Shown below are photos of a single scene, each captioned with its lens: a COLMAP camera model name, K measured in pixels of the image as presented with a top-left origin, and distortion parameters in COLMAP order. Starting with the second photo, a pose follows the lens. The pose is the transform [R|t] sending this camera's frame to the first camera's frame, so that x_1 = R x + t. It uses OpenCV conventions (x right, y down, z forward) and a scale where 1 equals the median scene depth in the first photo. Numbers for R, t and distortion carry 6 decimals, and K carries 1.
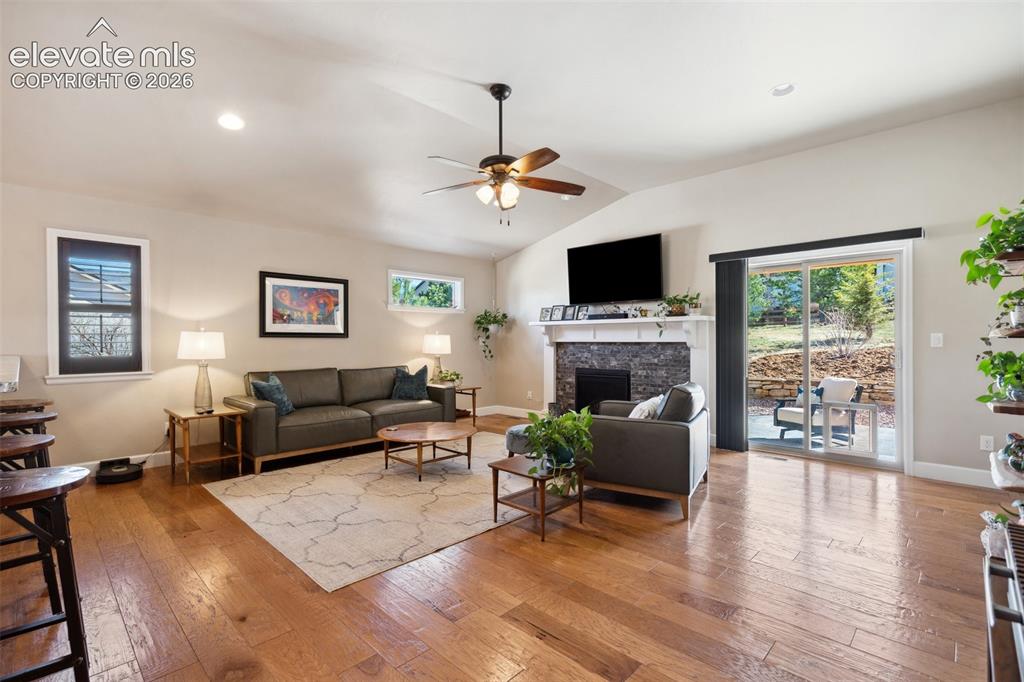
lens RADIAL K [[471.5, 0, 508.8], [0, 471.5, 336.9], [0, 0, 1]] dist [-0.002660, -0.000066]
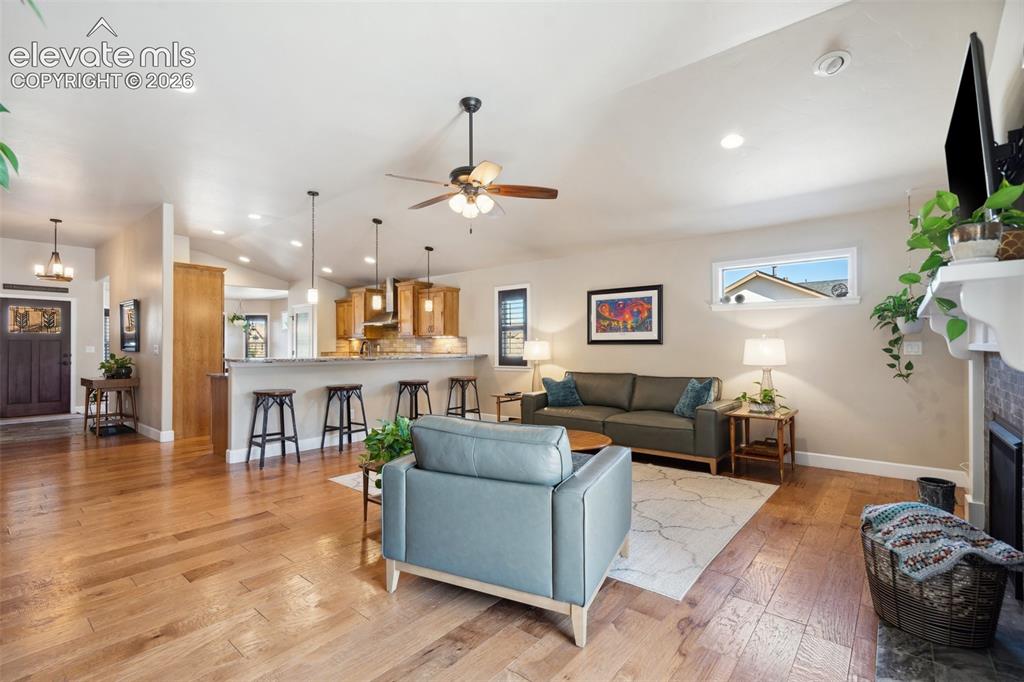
lens RADIAL K [[471.5, 0, 506.9], [0, 471.5, 349.3], [0, 0, 1]] dist [-0.002660, -0.000066]
pose [[0.079178, 0.004760, -0.996849, 0.637917], [0.008992, 0.999945, 0.005489, 0.004715], [0.996820, -0.009398, 0.079131, 0.632953]]
